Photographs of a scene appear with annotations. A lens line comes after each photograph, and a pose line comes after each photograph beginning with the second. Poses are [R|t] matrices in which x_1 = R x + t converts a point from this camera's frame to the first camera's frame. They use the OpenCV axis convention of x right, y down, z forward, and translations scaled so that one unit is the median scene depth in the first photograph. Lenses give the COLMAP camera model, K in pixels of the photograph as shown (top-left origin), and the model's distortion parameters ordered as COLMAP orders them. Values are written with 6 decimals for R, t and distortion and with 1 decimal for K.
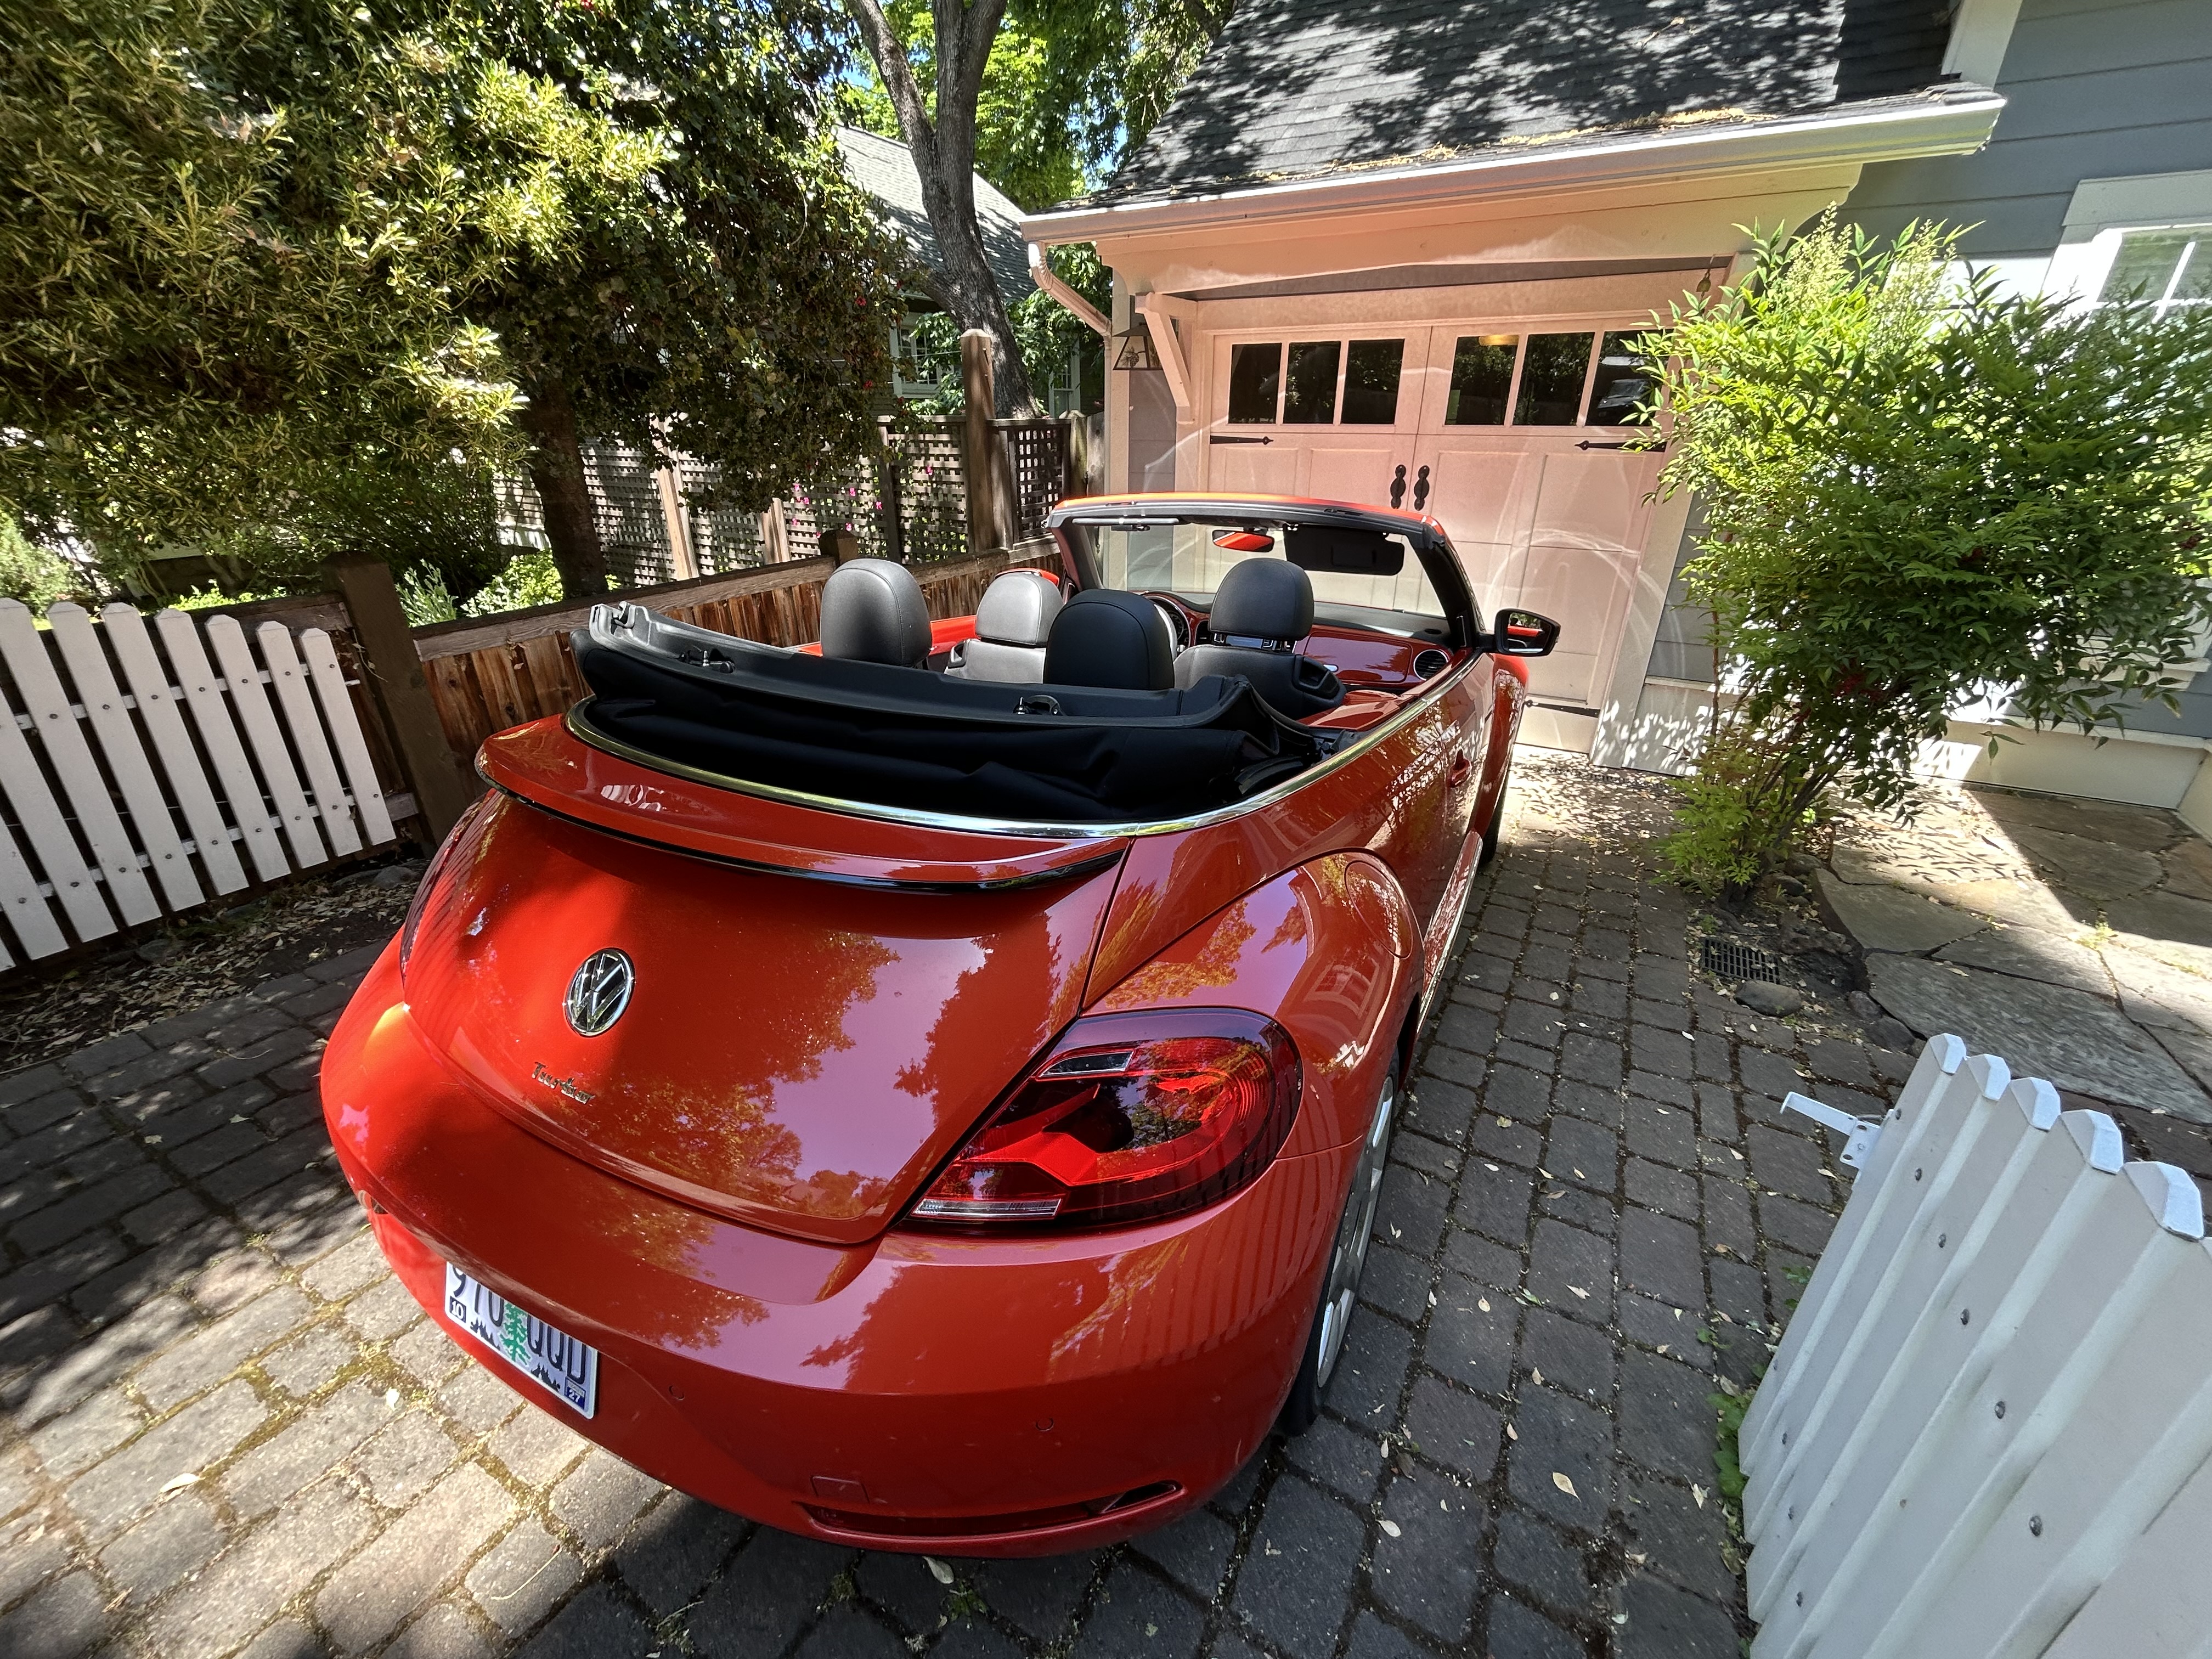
lens RADIAL K [[898.1, 0, 1103.9], [0, 898.1, 833.3], [0, 0, 1]] dist [-0.001249, 0.000924]
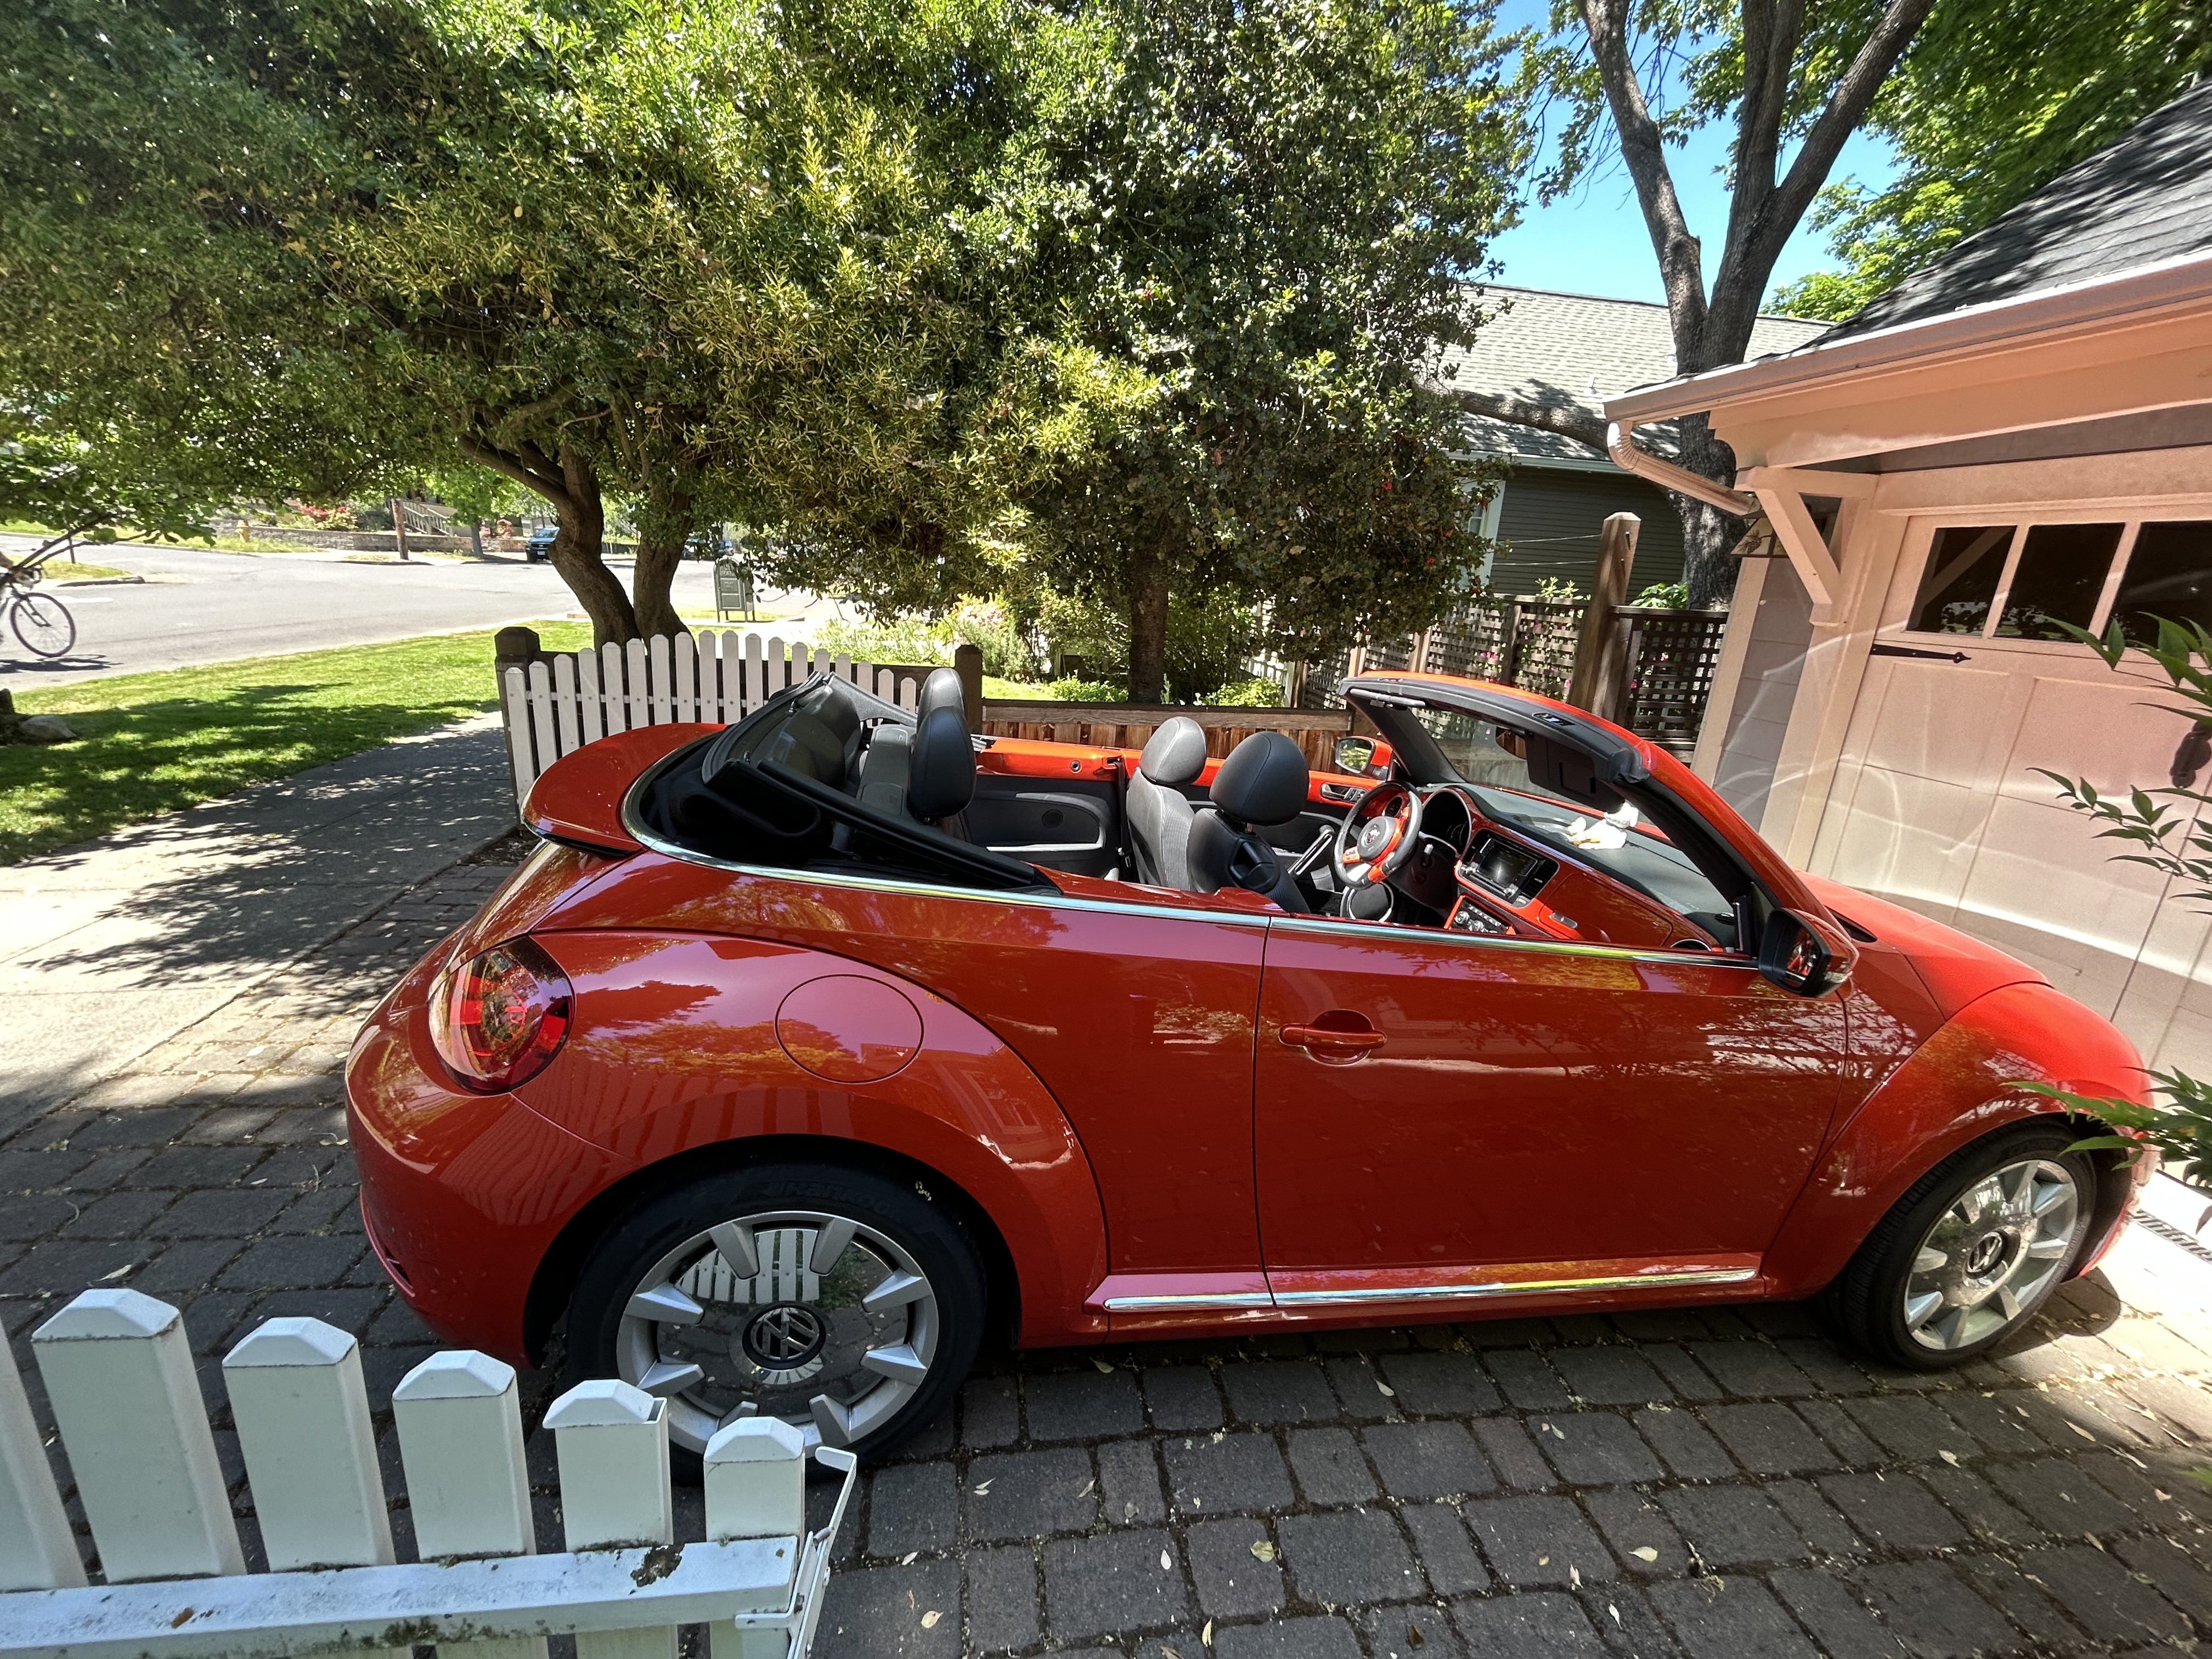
lens RADIAL K [[898.1, 0, 1102.6], [0, 898.1, 830.8], [0, 0, 1]] dist [-0.001249, 0.000924]
pose [[0.619006, 0.255536, -0.742653, 0.377115], [-0.384267, 0.923218, -0.002622, -0.071076], [0.684961, 0.287000, 0.669672, 0.150379]]
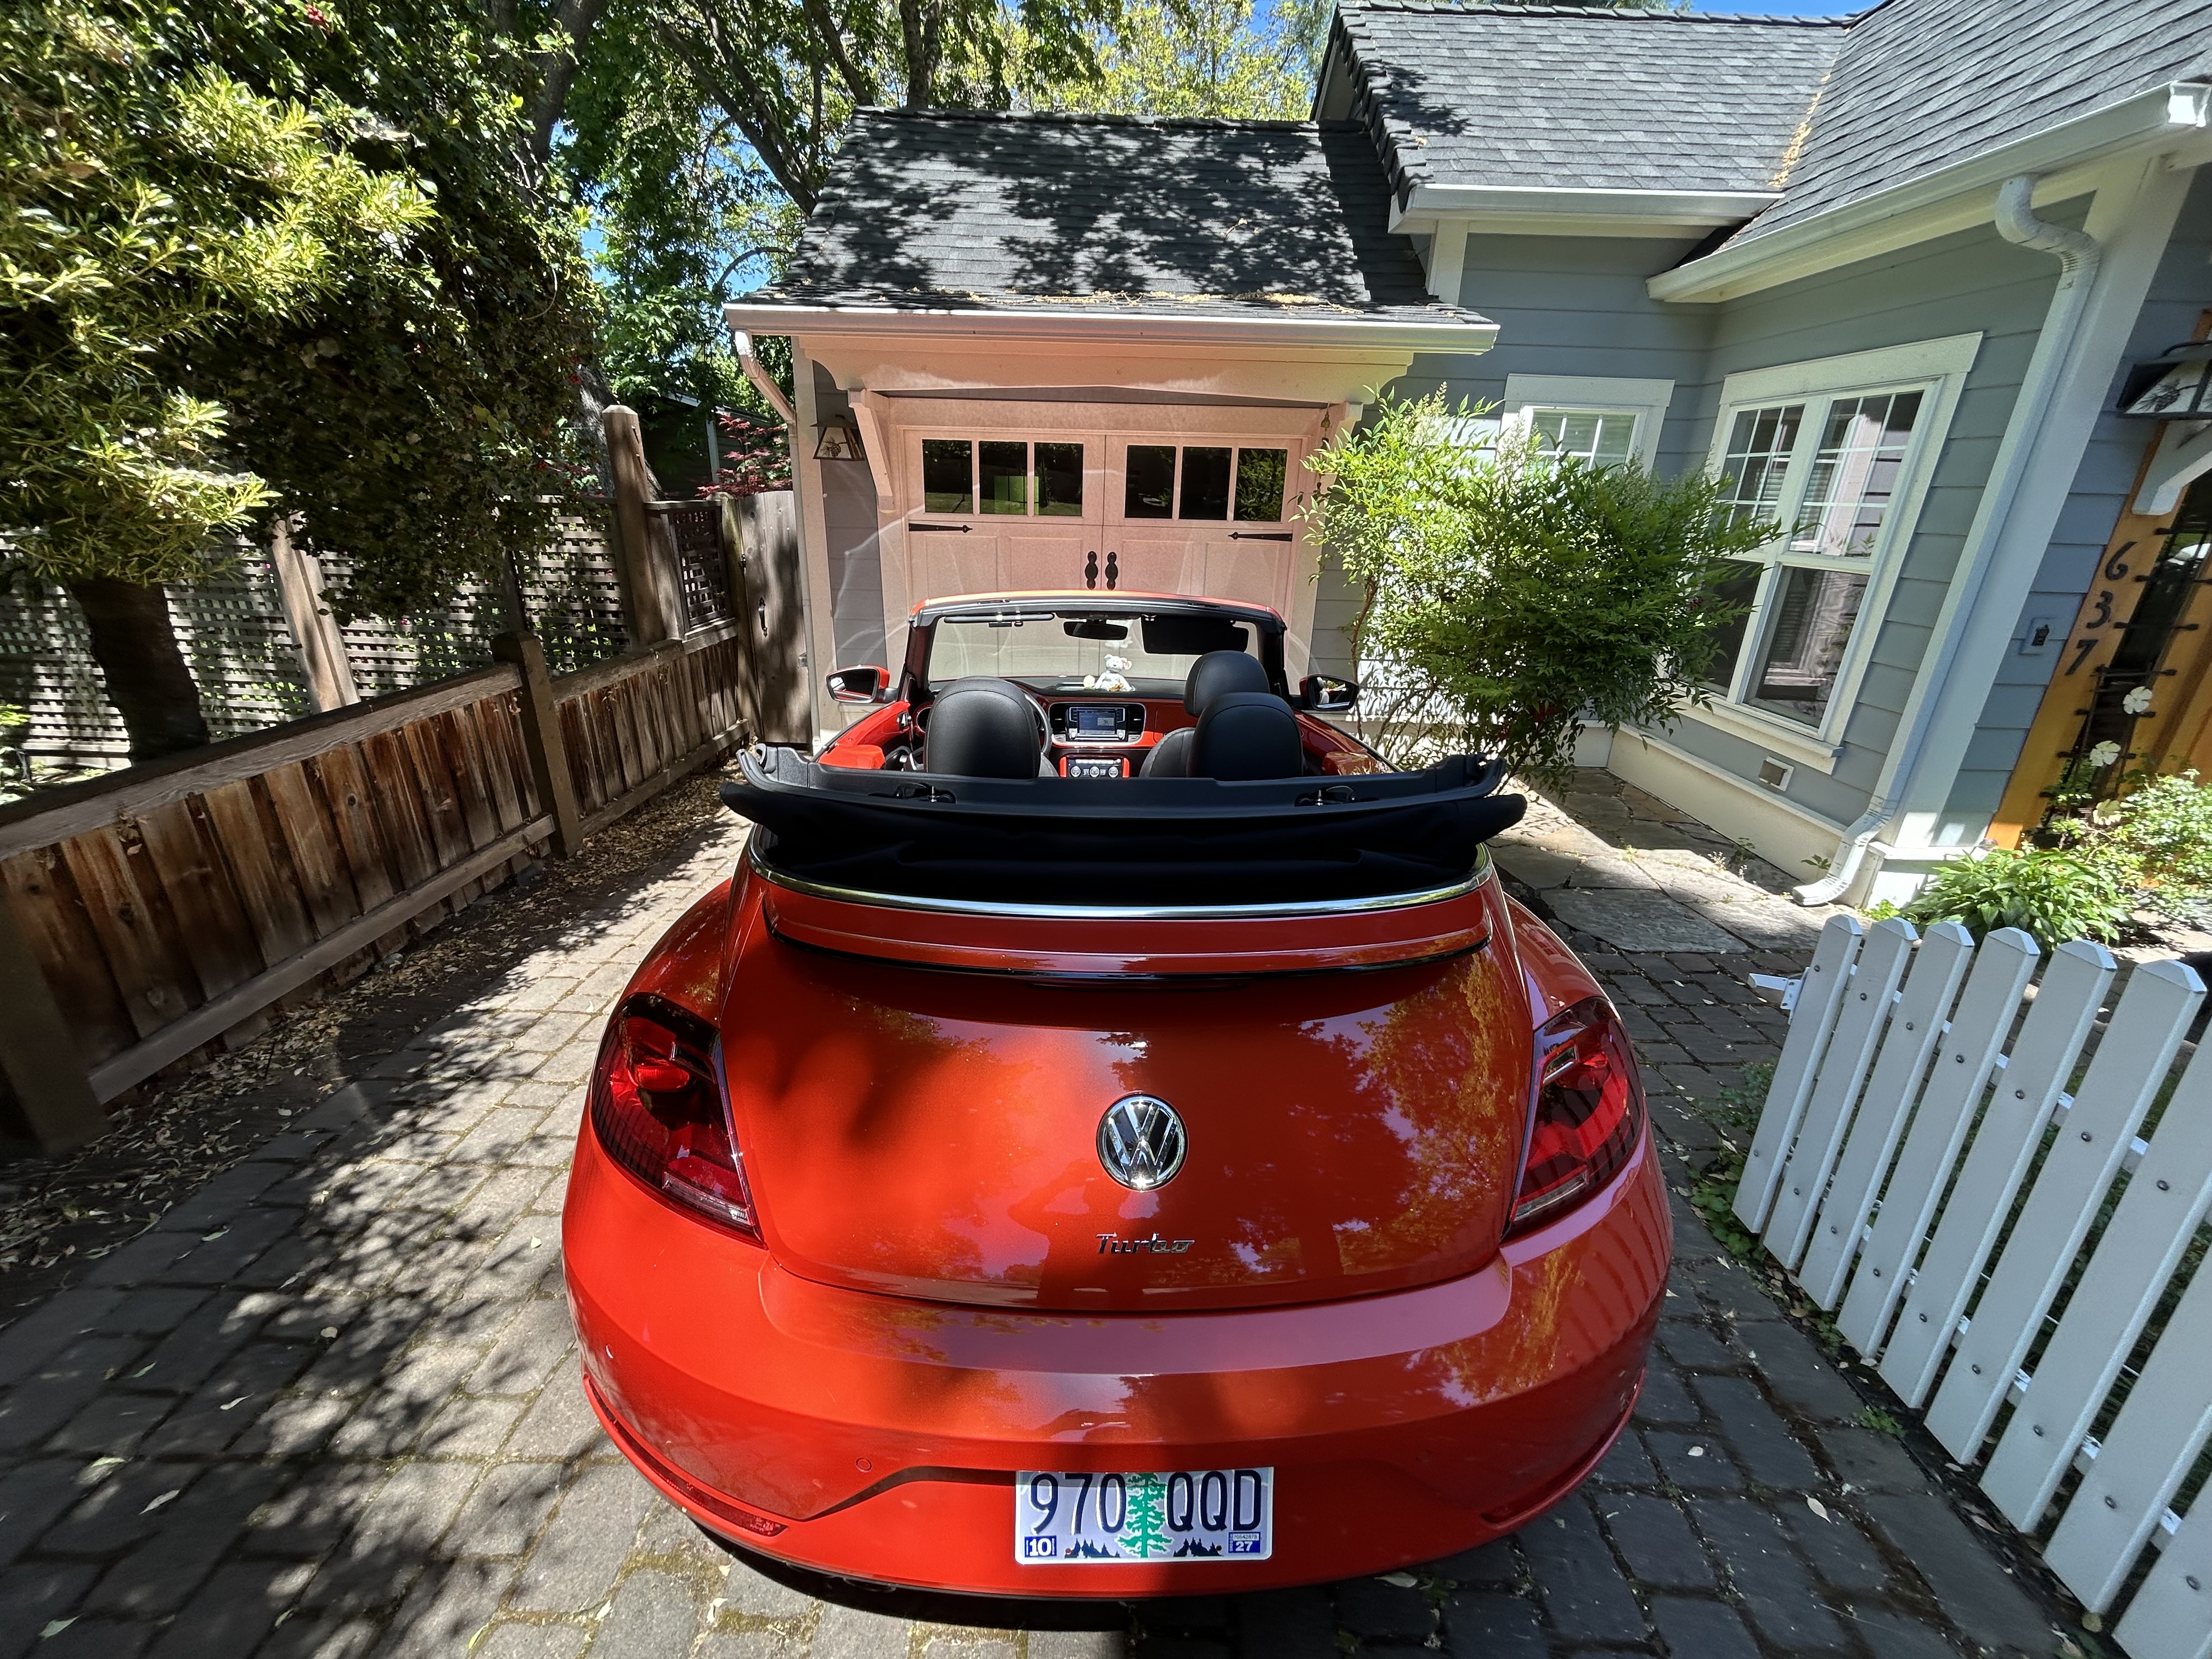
lens RADIAL K [[898.1, 0, 1111.4], [0, 898.1, 829.7], [0, 0, 1]] dist [-0.001249, 0.000924]
pose [[0.869876, -0.152092, 0.469238, -0.260143], [0.184382, 0.982578, -0.023330, -0.036934], [-0.457514, 0.106813, 0.882764, 0.027184]]
